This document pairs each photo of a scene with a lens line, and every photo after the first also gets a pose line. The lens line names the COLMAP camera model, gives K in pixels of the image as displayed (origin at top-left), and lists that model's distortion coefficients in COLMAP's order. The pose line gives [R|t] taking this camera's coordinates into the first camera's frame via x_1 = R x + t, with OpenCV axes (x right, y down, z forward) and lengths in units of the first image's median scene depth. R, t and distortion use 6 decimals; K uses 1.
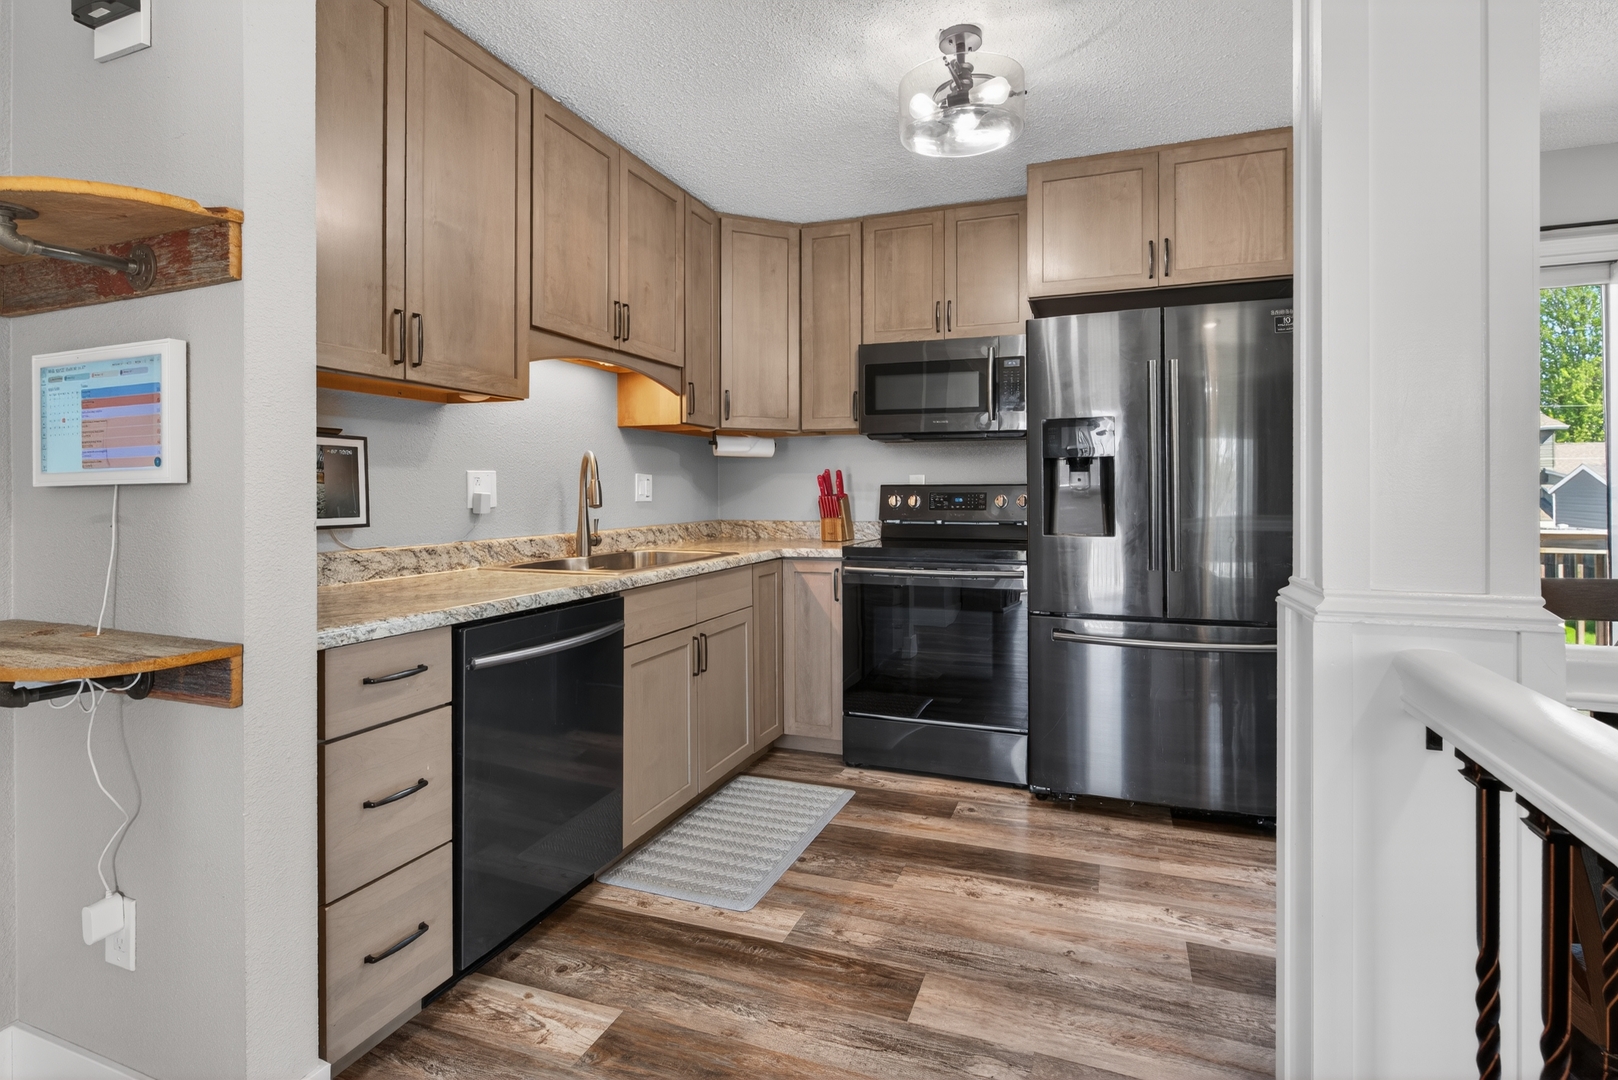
lens RADIAL K [[776.5, 0, 811.7], [0, 776.5, 499.6], [0, 0, 1]] dist [-0.001153, 0.000180]
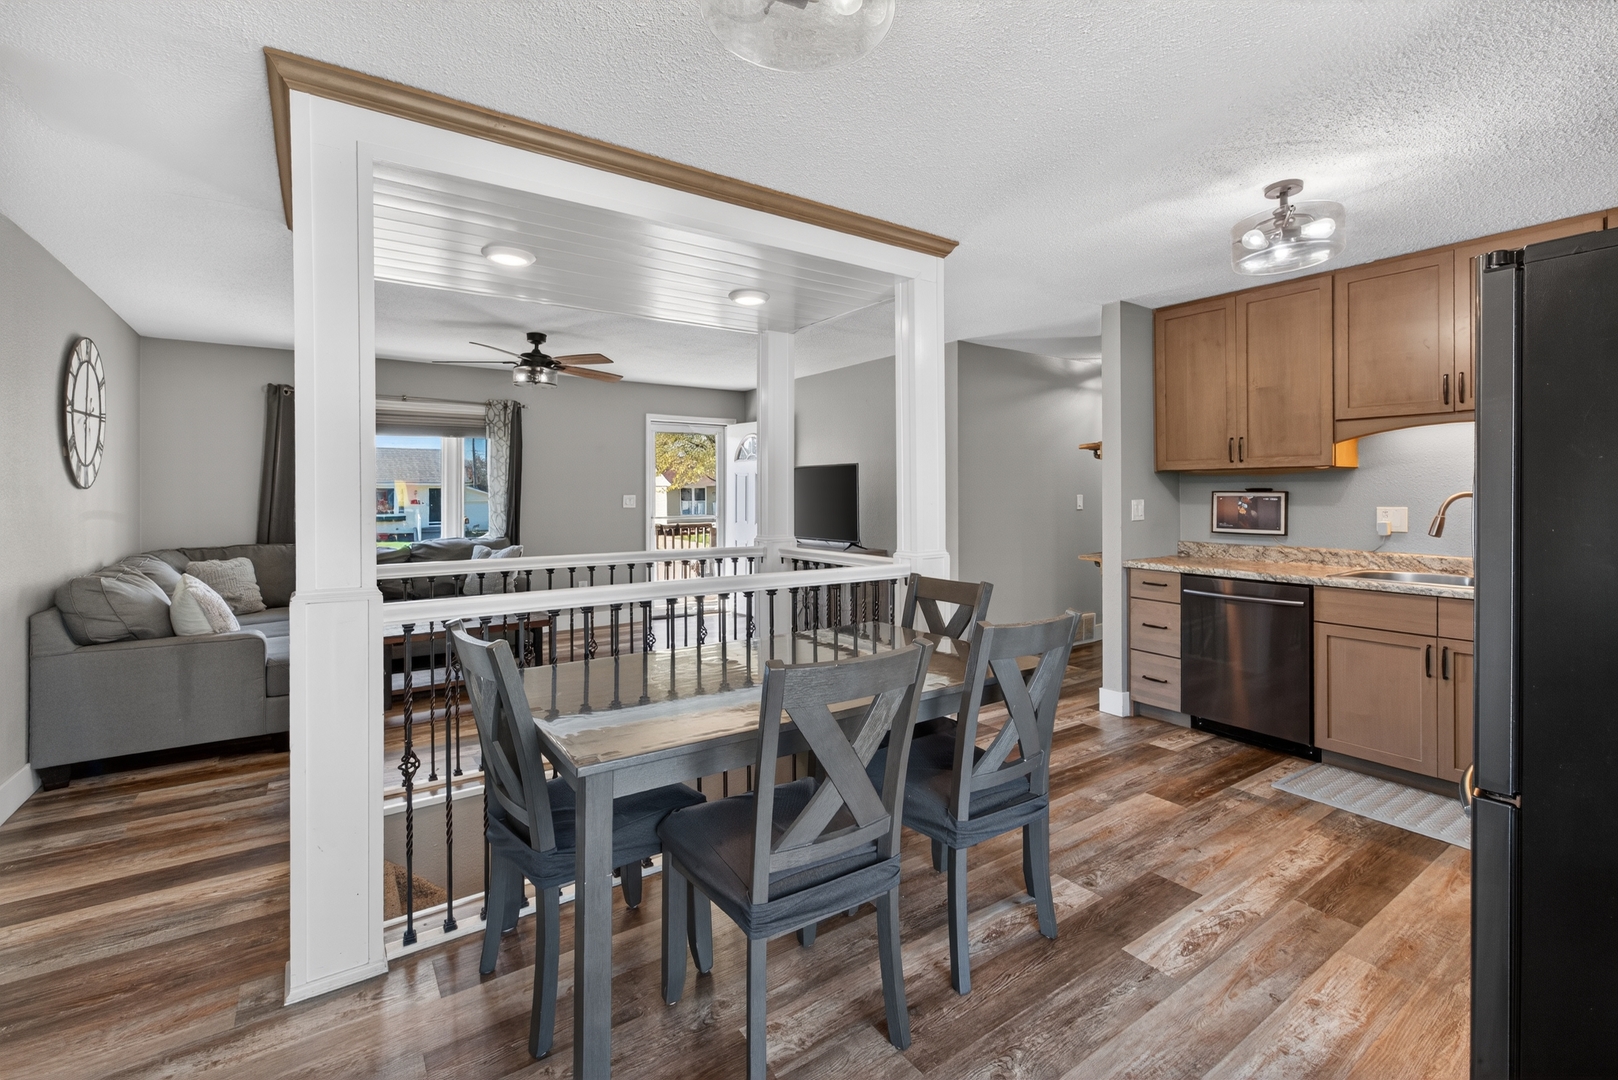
lens RADIAL K [[704.8, 0, 813.5], [0, 704.8, 492.4], [0, 0, 1]] dist [0.003753, -0.000016]
pose [[-0.566444, 0.002481, -0.824096, 1.634709], [-0.004589, 0.999970, 0.006165, -0.083651], [0.824087, 0.007274, -0.566416, 1.026293]]
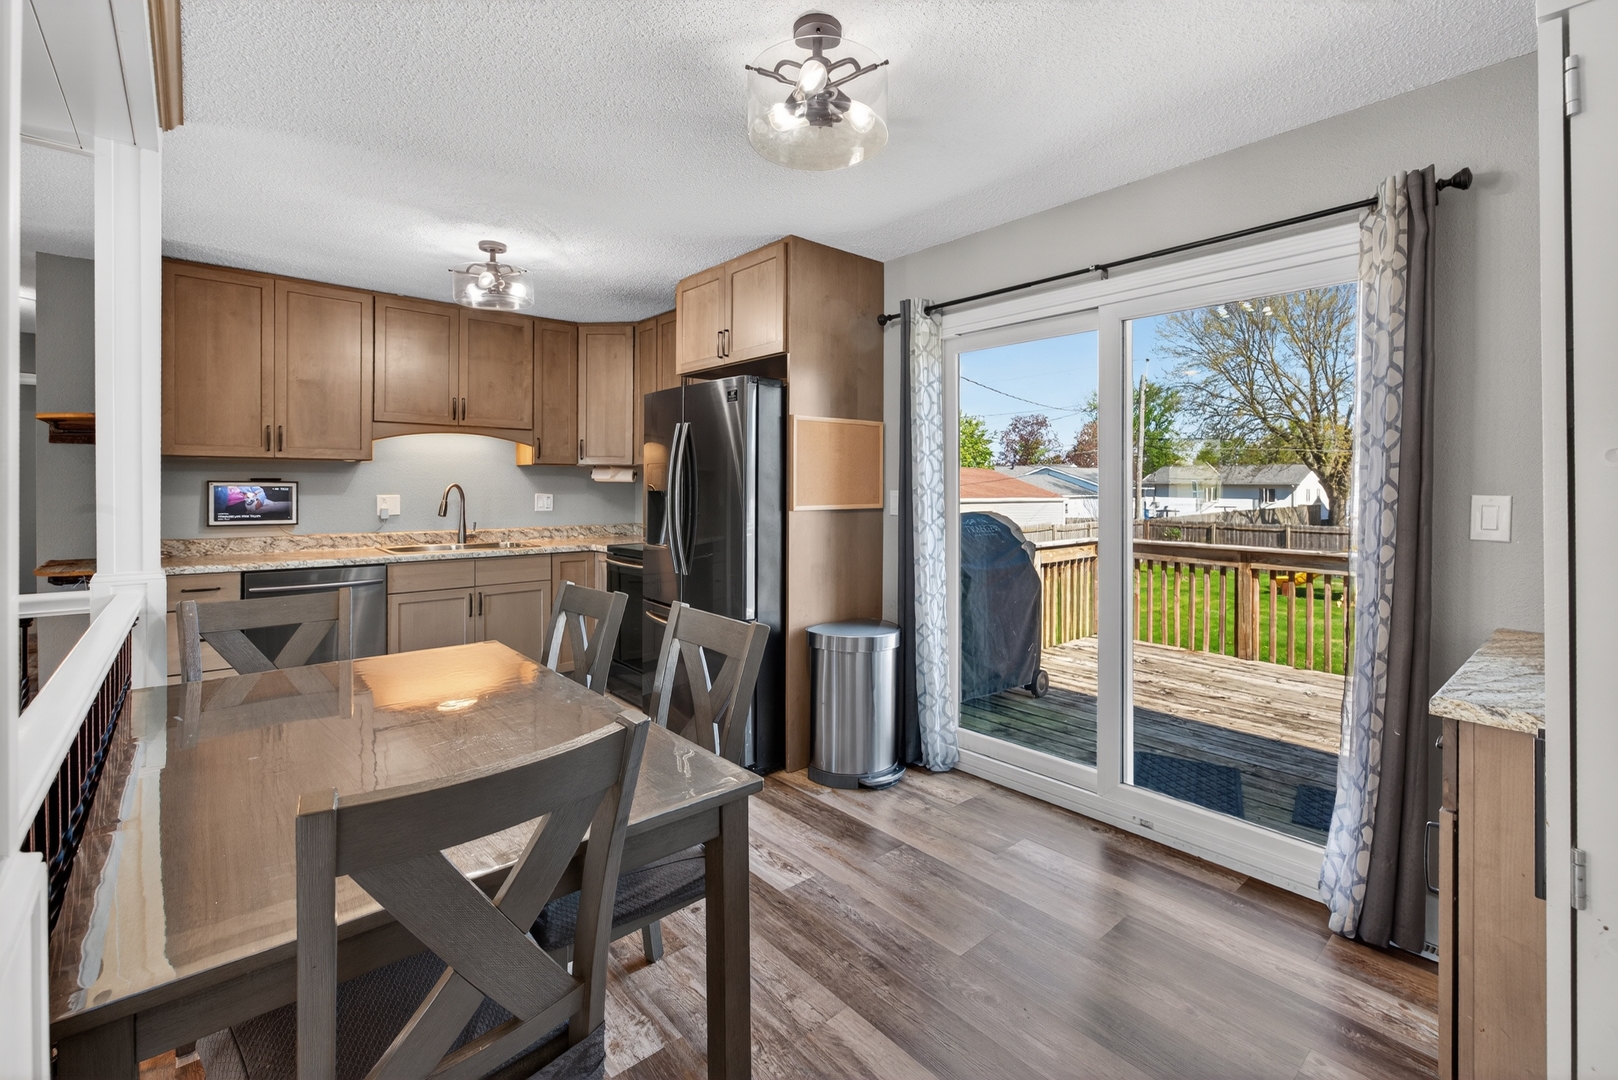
lens RADIAL K [[704.8, 0, 813.5], [0, 704.8, 492.4], [0, 0, 1]] dist [0.003753, -0.000016]
pose [[0.880545, 0.012184, -0.473805, 1.543638], [-0.013048, 0.999914, 0.001463, -0.072330], [0.473782, 0.004894, 0.880628, -0.013293]]
